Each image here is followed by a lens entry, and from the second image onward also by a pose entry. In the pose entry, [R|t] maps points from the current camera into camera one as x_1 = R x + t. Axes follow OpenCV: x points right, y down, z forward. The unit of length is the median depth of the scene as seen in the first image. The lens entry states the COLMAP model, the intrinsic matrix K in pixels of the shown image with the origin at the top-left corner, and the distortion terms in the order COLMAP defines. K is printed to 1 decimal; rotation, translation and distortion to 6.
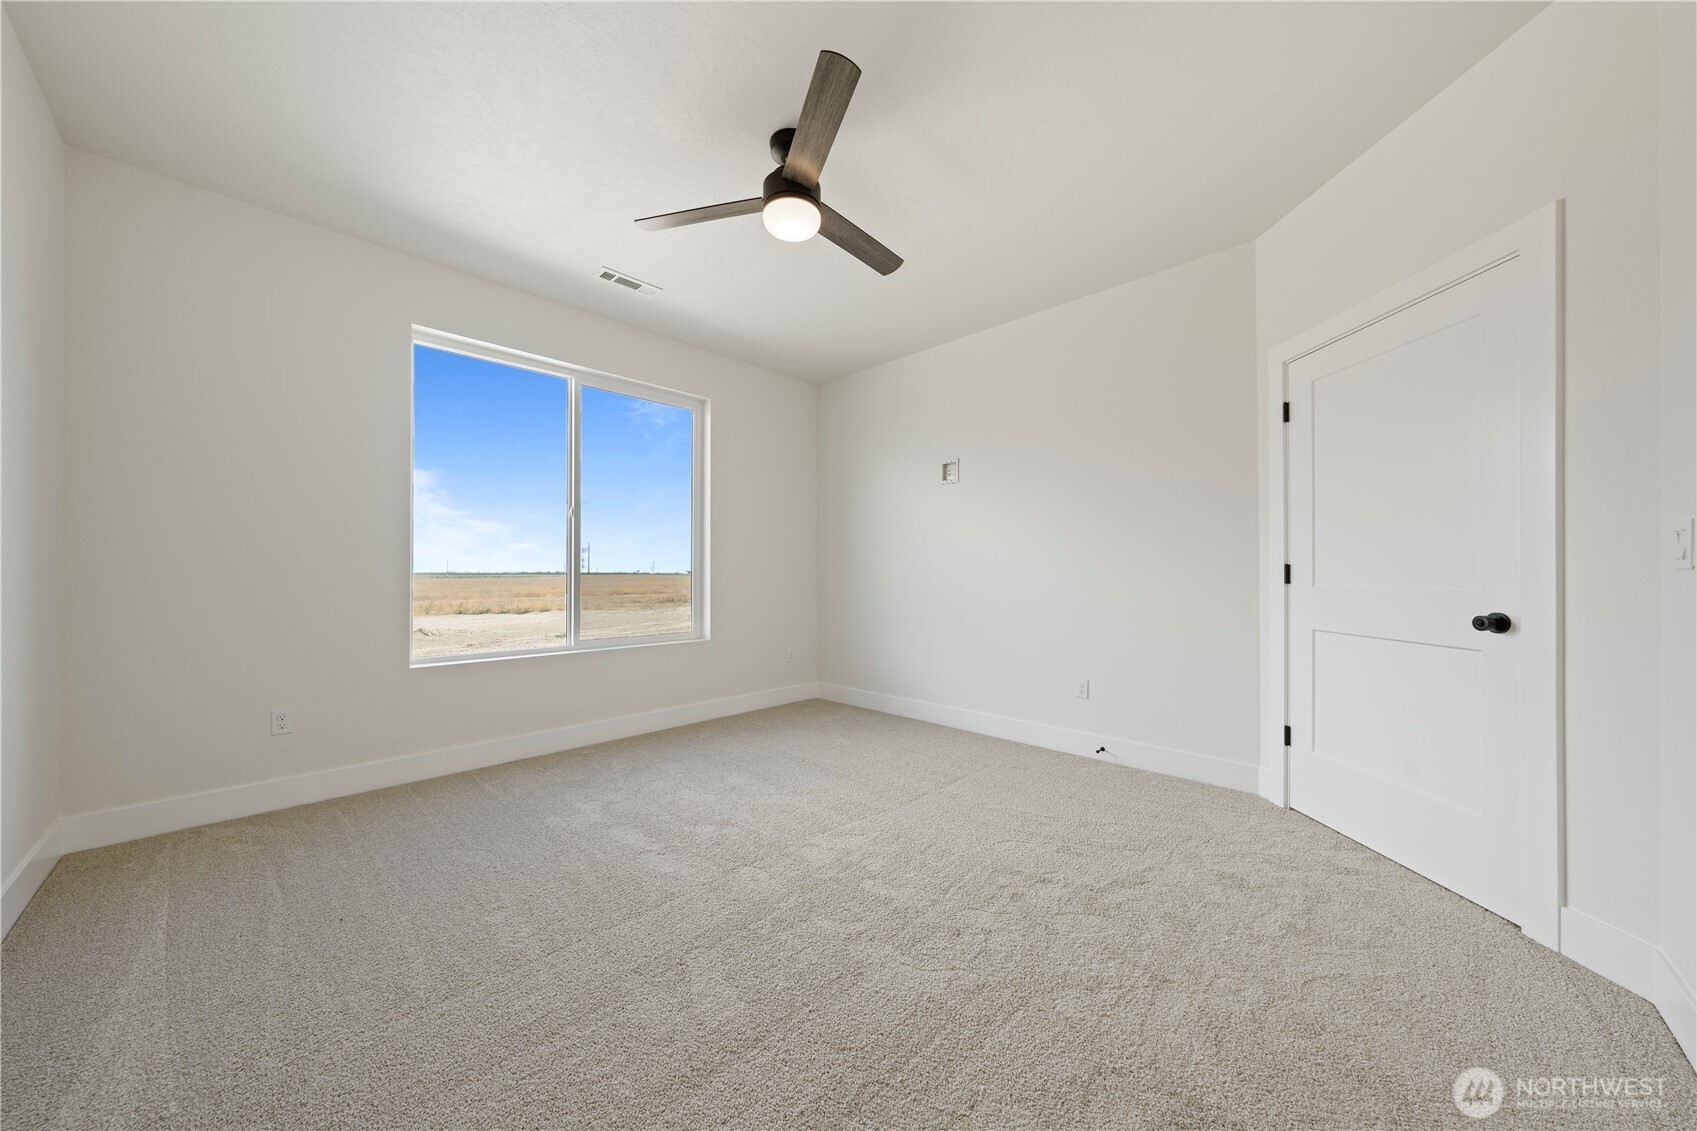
lens RADIAL K [[570.6, 0, 848.5], [0, 570.6, 565.5], [0, 0, 1]] dist [-0.000083, -0.000038]
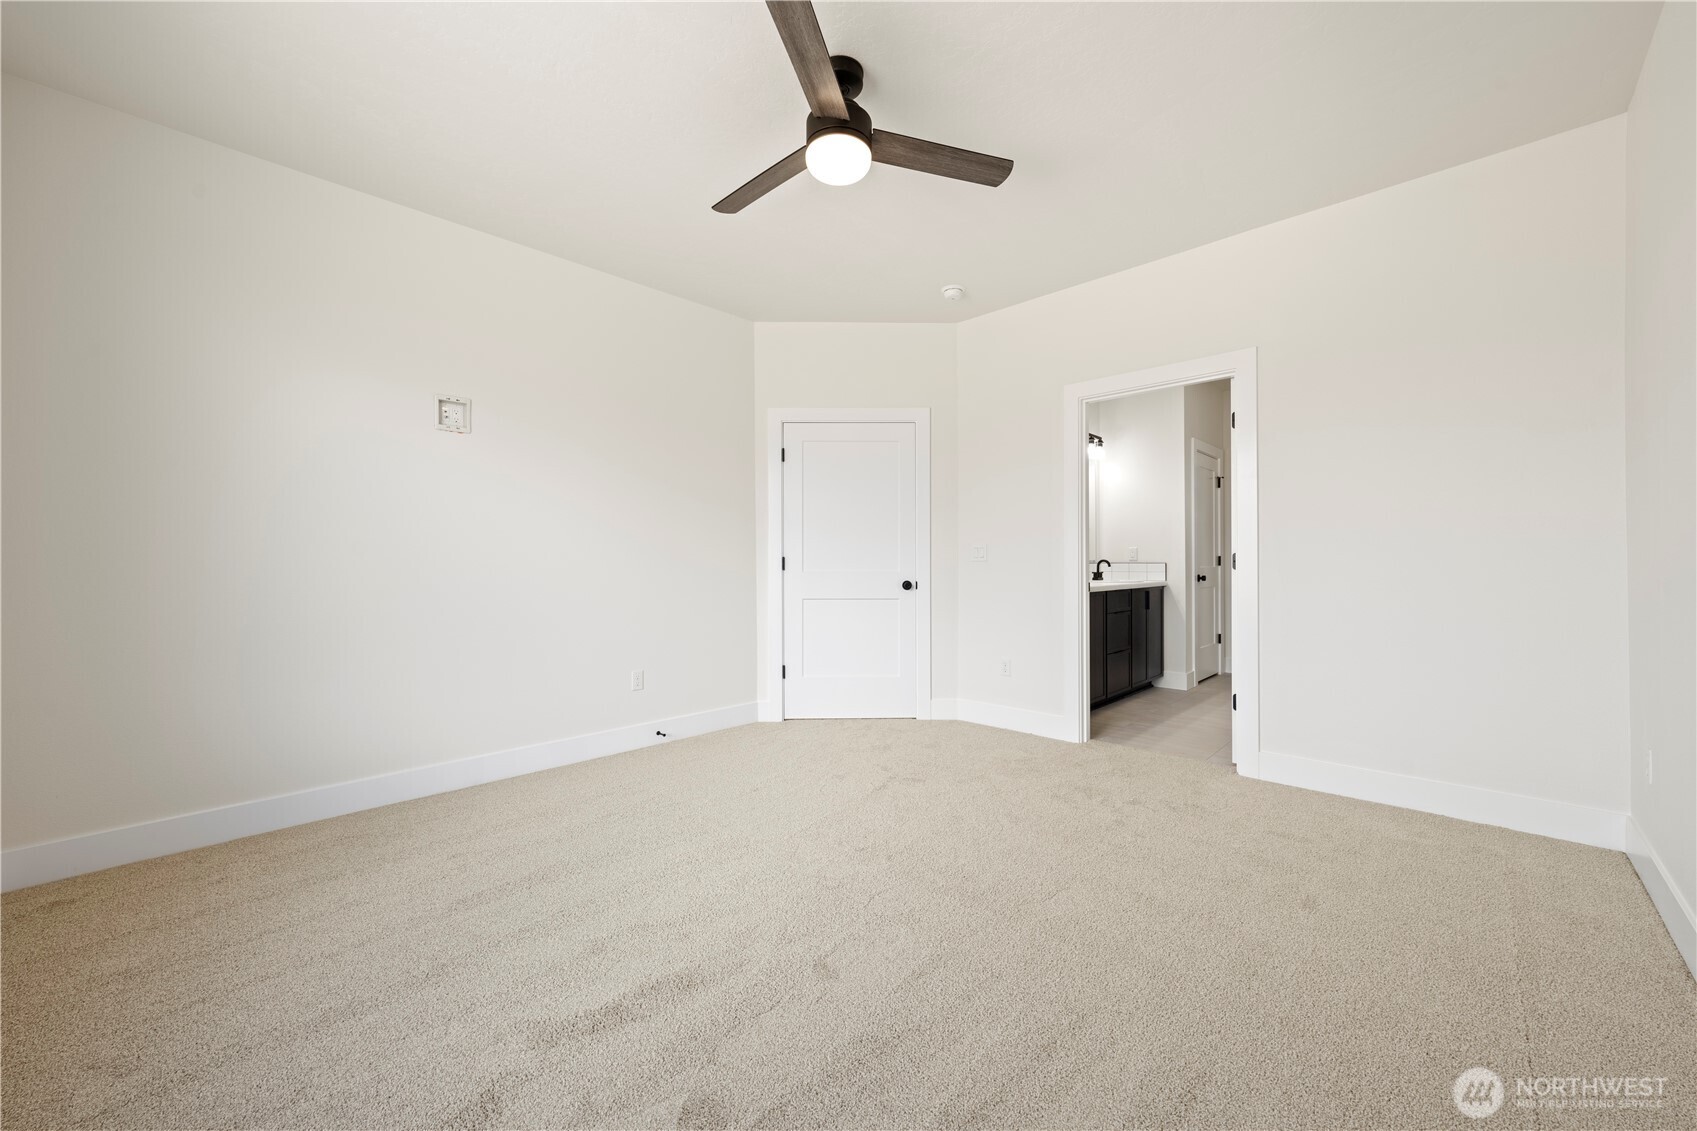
lens RADIAL K [[648.9, 0, 847.5], [0, 648.9, 562.5], [0, 0, 1]] dist [0.000466, 0.000022]
pose [[0.002839, -0.002423, 0.999993, -0.893362], [-0.011774, 0.999928, 0.002456, 0.005702], [-0.999927, -0.011781, 0.002810, 0.797895]]
